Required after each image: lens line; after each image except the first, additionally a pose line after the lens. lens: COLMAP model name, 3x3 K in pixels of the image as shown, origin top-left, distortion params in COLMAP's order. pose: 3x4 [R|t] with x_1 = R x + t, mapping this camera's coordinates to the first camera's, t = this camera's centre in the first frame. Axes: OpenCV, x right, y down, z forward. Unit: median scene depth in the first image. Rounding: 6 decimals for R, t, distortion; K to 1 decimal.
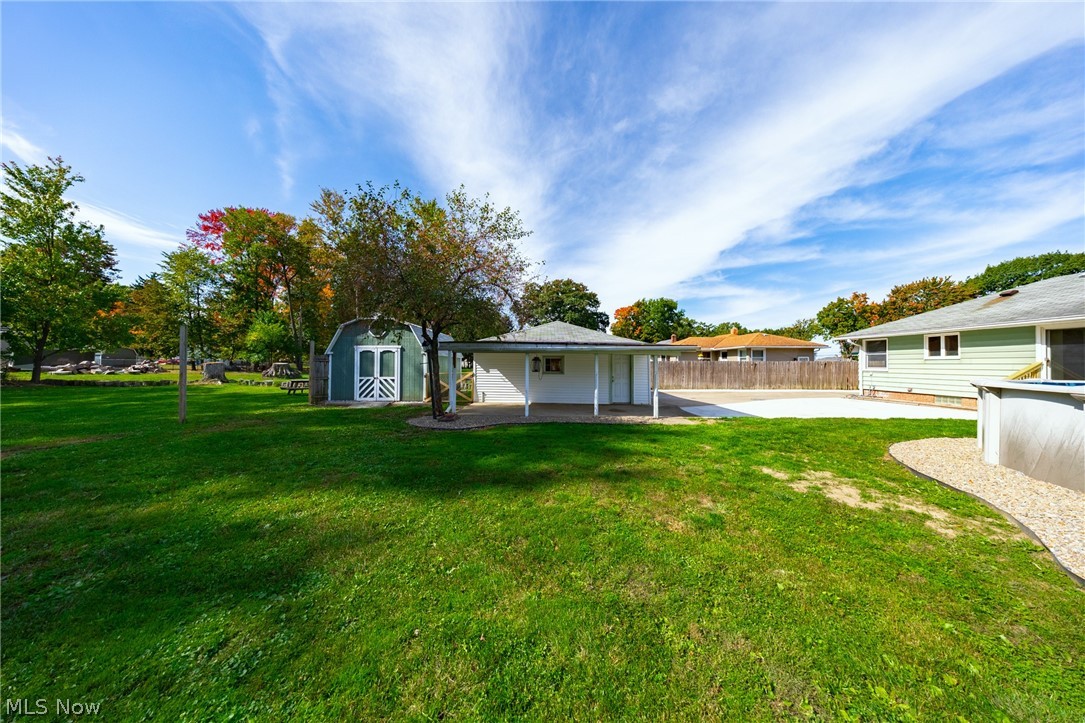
lens RADIAL K [[317.9, 0, 544.3], [0, 317.9, 363.1], [0, 0, 1]] dist [-0.002235, -0.000133]
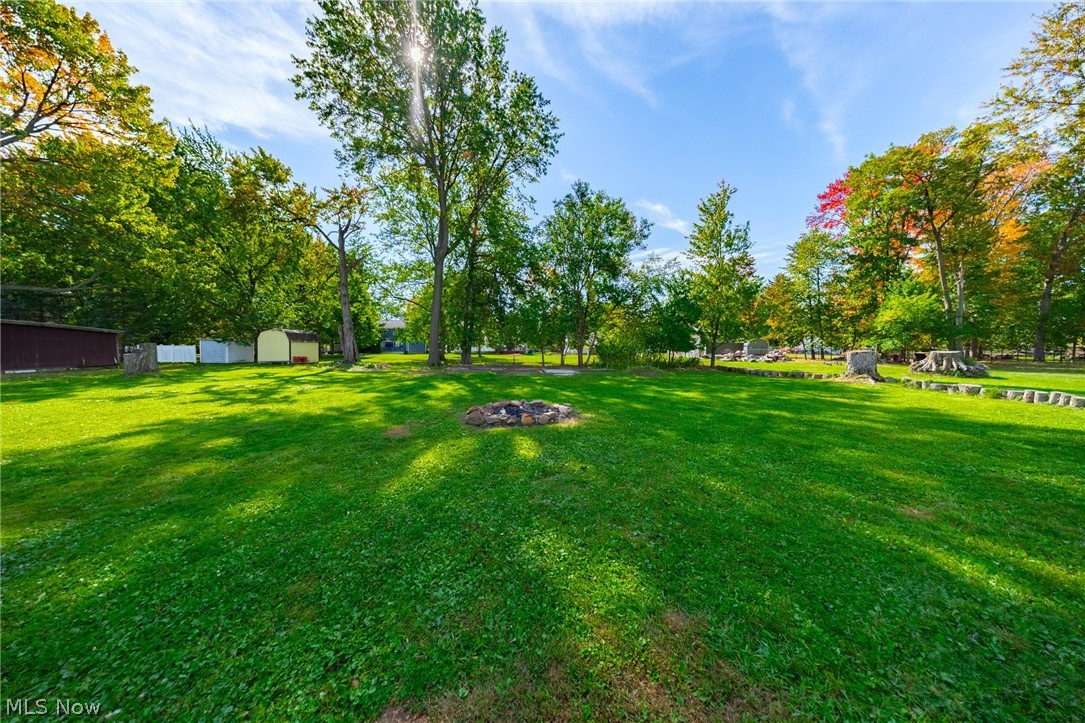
lens RADIAL K [[317.9, 0, 550.6], [0, 317.9, 355.8], [0, 0, 1]] dist [-0.002235, -0.000133]
pose [[0.068444, 0.007673, -0.997625, -0.217134], [0.004309, 0.999959, 0.007986, 0.000177], [0.997646, -0.004845, 0.068409, 0.150689]]
